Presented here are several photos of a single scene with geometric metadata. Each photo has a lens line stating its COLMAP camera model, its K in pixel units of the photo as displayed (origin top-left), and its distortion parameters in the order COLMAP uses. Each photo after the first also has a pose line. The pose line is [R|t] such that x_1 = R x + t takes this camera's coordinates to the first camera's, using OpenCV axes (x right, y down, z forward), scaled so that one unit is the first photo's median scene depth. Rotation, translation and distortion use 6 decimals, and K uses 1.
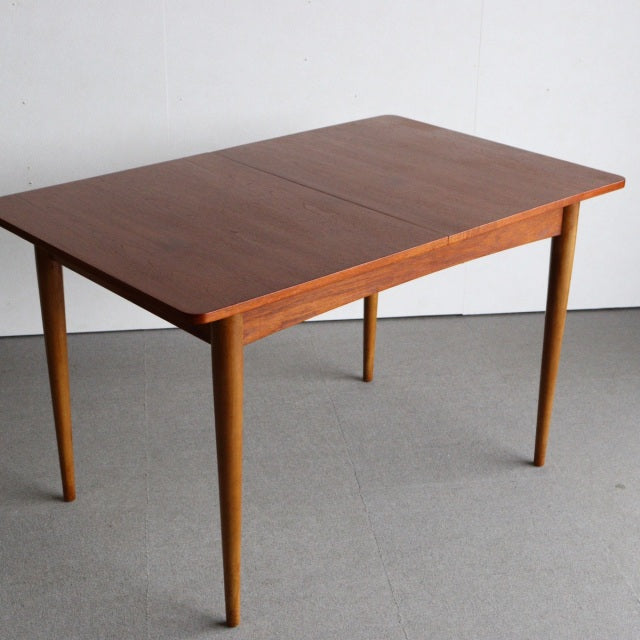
lens RADIAL K [[1207.1, 0, 329.8], [0, 1207.1, 335.5], [0, 0, 1]] dist [-0.041976, 0.164958]
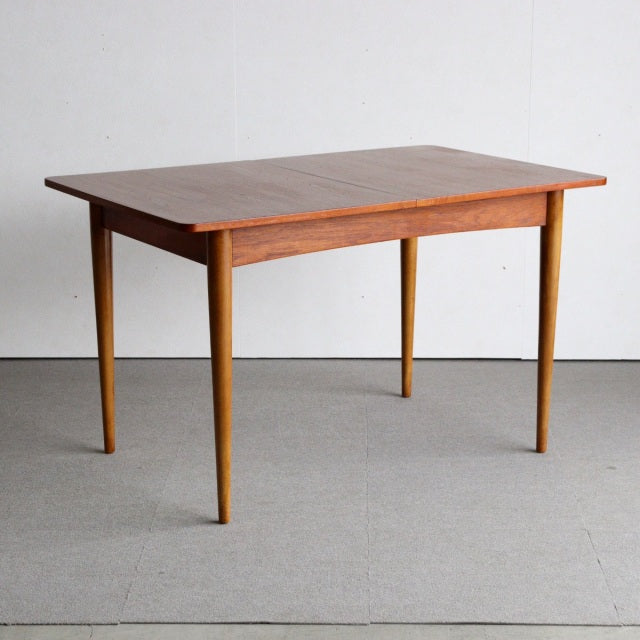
lens RADIAL K [[1615.3, 0, 312.6], [0, 1615.3, 321.8], [0, 0, 1]] dist [0.044547, 0.782496]
pose [[0.985389, 0.023375, -0.168705, 0.231120], [-0.053569, 0.982803, -0.176719, 0.279923], [0.161673, 0.183174, 0.969695, -0.477195]]
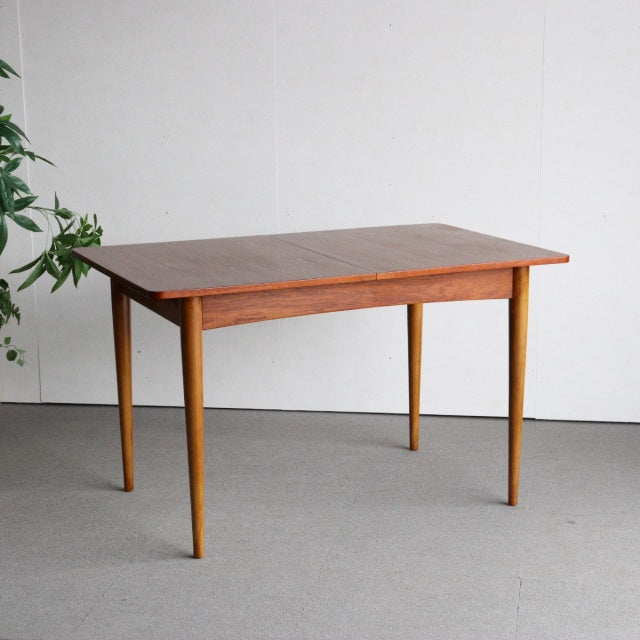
lens RADIAL K [[1444.4, 0, 320.0], [0, 1444.4, 320.0], [0, 0, 1]] dist [0.041420, 0.225417]
pose [[0.951699, 0.037449, -0.304739, 0.451050], [-0.103280, 0.973742, -0.202881, 0.256414], [0.289139, 0.224555, 0.930577, -0.426961]]
